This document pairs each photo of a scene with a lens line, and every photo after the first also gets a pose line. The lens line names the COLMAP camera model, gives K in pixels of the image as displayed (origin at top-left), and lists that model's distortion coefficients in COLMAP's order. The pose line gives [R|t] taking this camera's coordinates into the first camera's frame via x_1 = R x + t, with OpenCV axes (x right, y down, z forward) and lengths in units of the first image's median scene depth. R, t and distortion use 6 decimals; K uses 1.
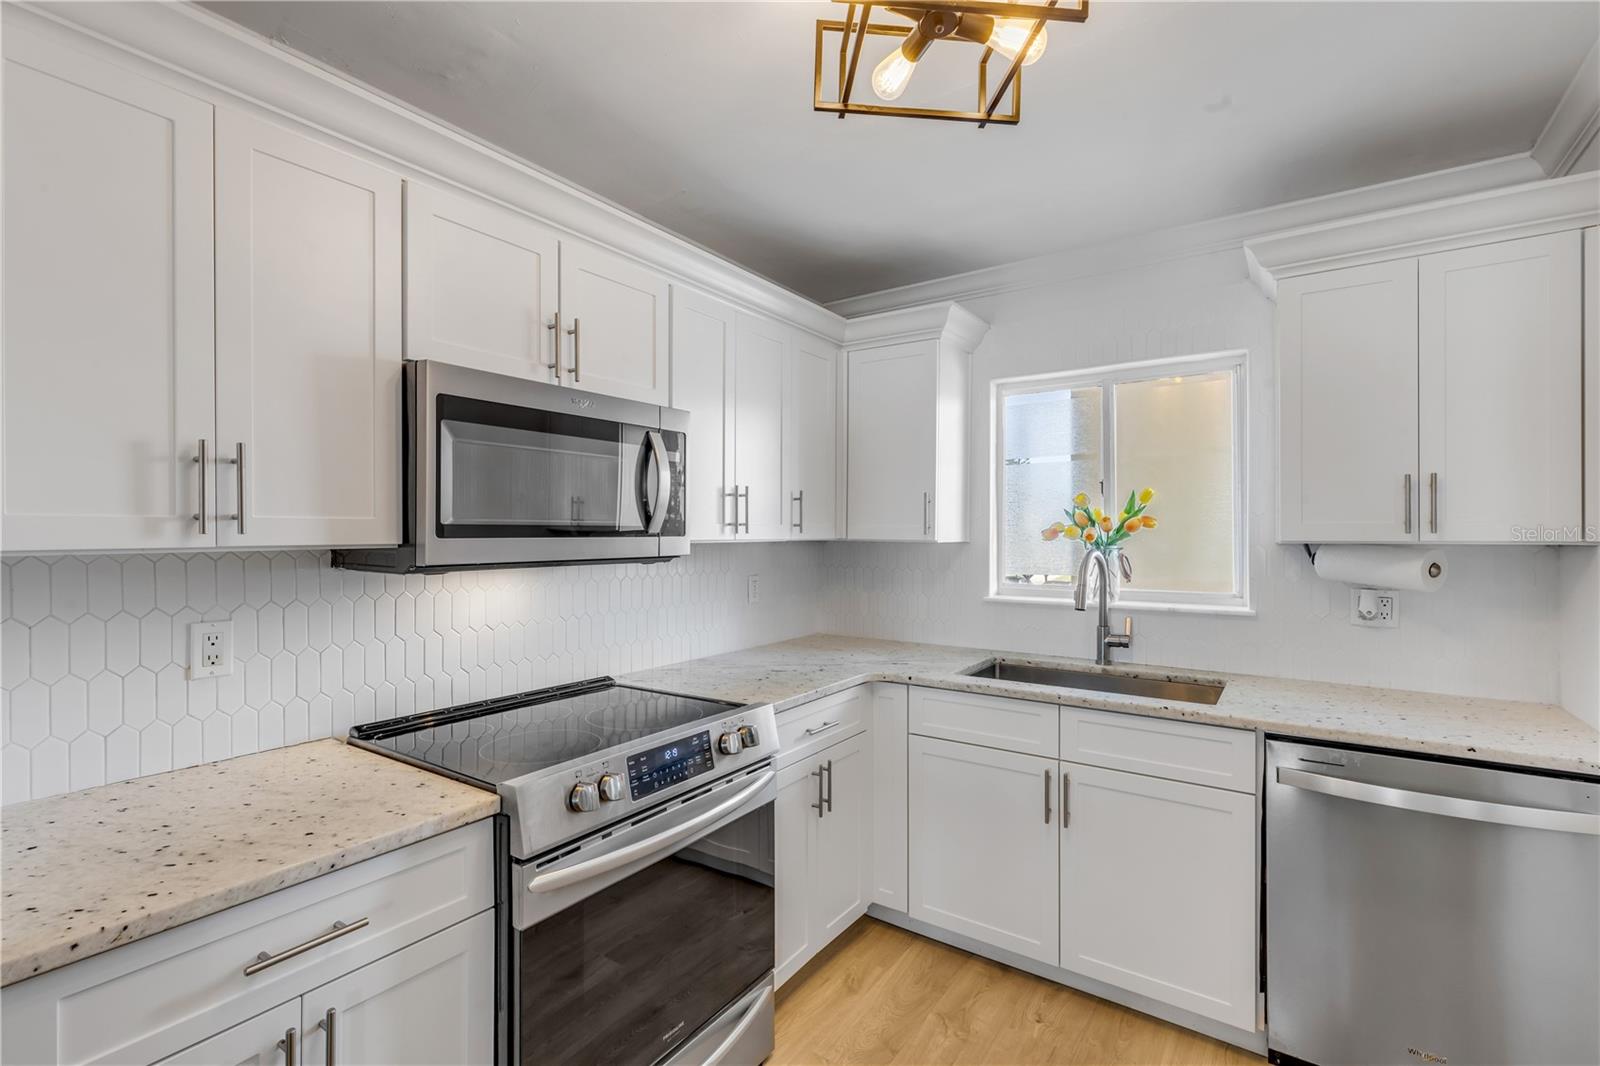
lens RADIAL K [[727.3, 0, 781.2], [0, 727.3, 532.5], [0, 0, 1]] dist [0.002429, 0.000289]
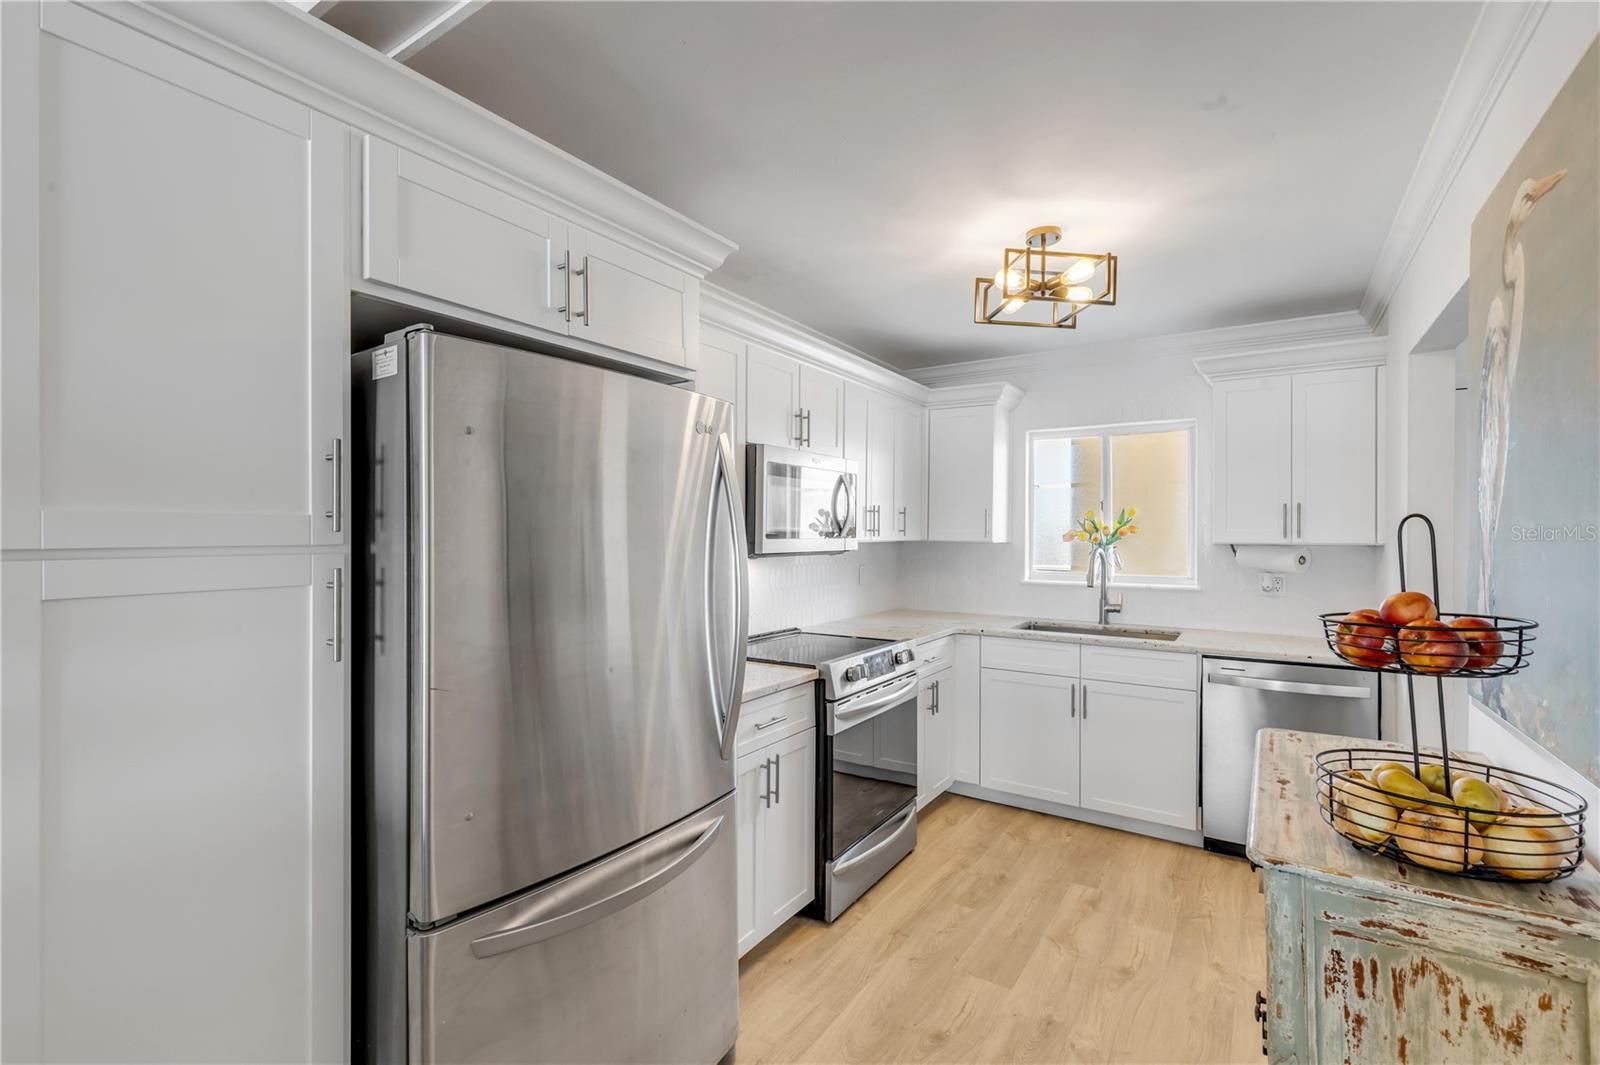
lens RADIAL K [[720.8, 0, 800.0], [0, 720.8, 532.5], [0, 0, 1]] dist [0.003104, 0.000694]
pose [[0.998811, 0.003762, 0.048597, -0.290601], [-0.003720, 0.999993, -0.000959, -0.005087], [-0.048600, 0.000777, 0.998818, -0.518254]]
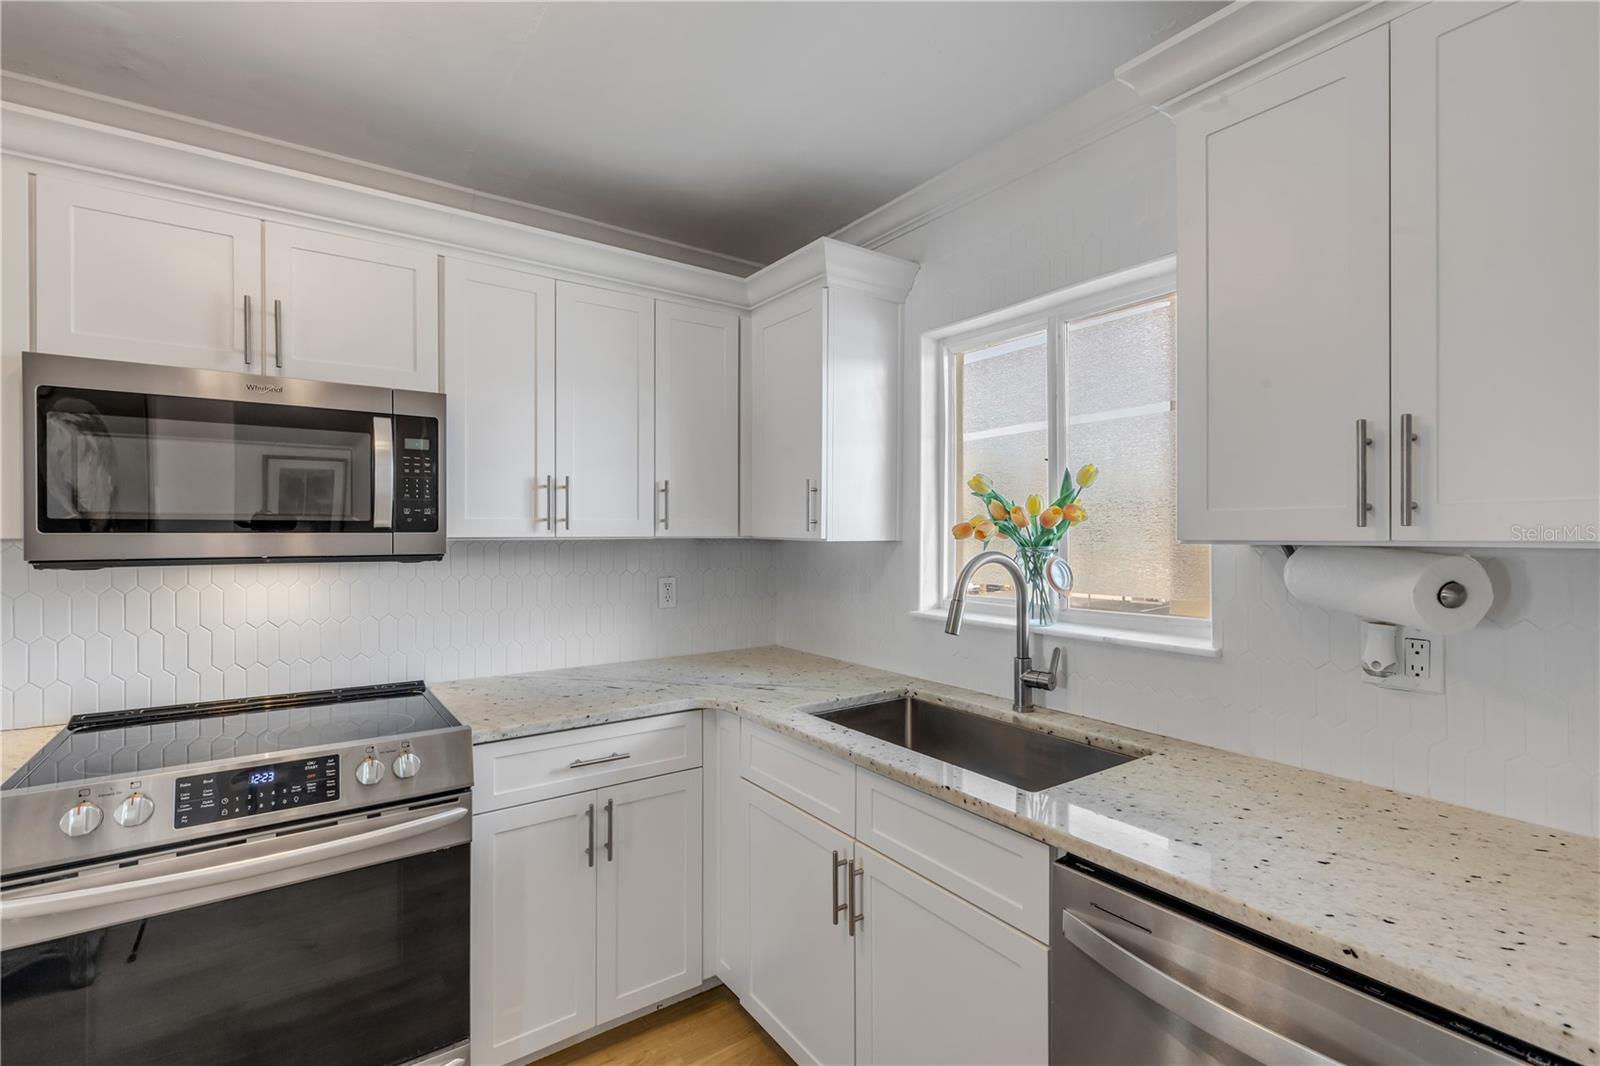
lens RADIAL K [[720.8, 0, 800.0], [0, 720.8, 533.0], [0, 0, 1]] dist [0.003104, 0.000694]
pose [[0.940185, 0.000129, -0.340663, 0.535172], [0.000030, 1.000000, 0.000462, 0.004817], [0.340663, -0.000444, 0.940185, 0.280951]]
